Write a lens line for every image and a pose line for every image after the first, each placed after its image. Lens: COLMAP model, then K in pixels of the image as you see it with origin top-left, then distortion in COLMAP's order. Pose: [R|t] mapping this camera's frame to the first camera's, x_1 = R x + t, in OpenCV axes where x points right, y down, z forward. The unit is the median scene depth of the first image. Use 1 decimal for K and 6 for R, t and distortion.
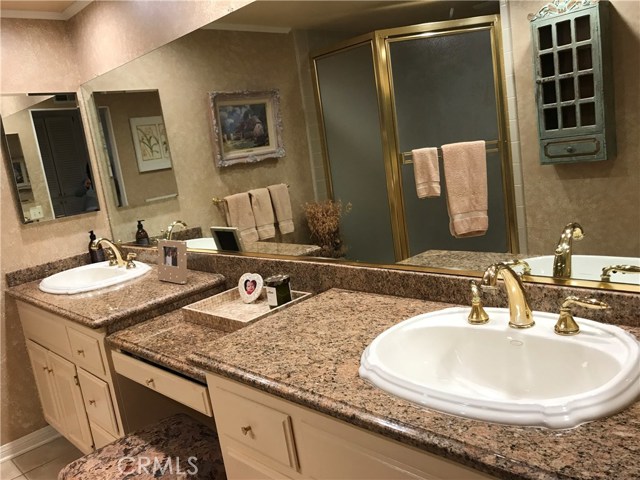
lens RADIAL K [[517.3, 0, 315.3], [0, 517.3, 233.6], [0, 0, 1]] dist [0.015354, -0.023572]
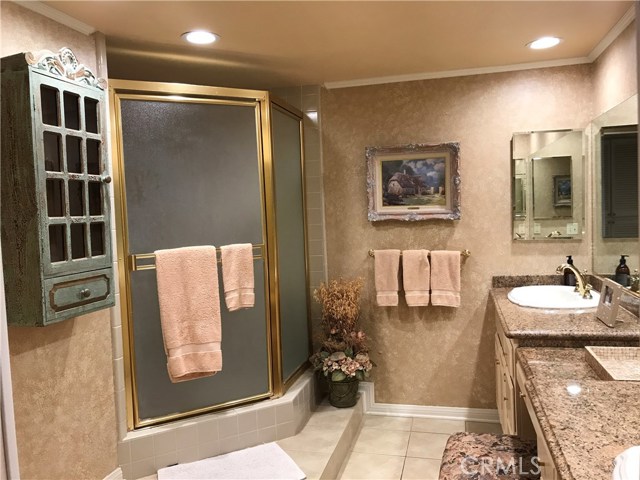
lens RADIAL K [[517.3, 0, 326.6], [0, 517.3, 228.8], [0, 0, 1]] dist [0.015354, -0.023572]
pose [[0.513904, 0.155274, -0.843678, 0.237865], [-0.181969, 0.980833, 0.069674, -0.049605], [0.838326, 0.117718, 0.532309, -0.005979]]
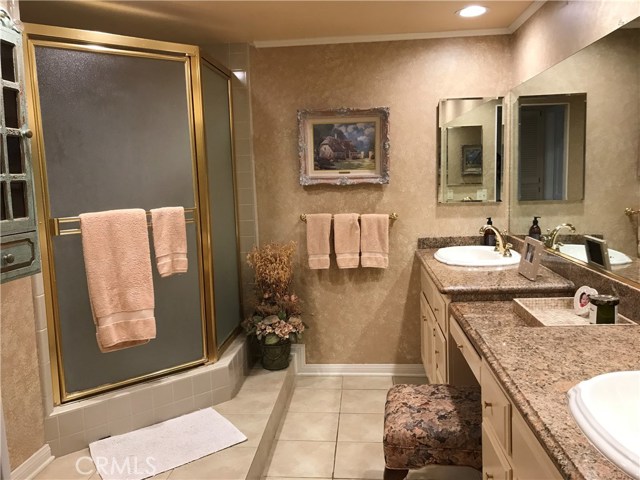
lens RADIAL K [[517.3, 0, 323.9], [0, 517.3, 226.3], [0, 0, 1]] dist [0.015354, -0.023572]
pose [[0.647438, 0.195229, -0.736688, 0.203988], [-0.189955, 0.977464, 0.092095, -0.025873], [0.738066, 0.080312, 0.669932, -0.042916]]
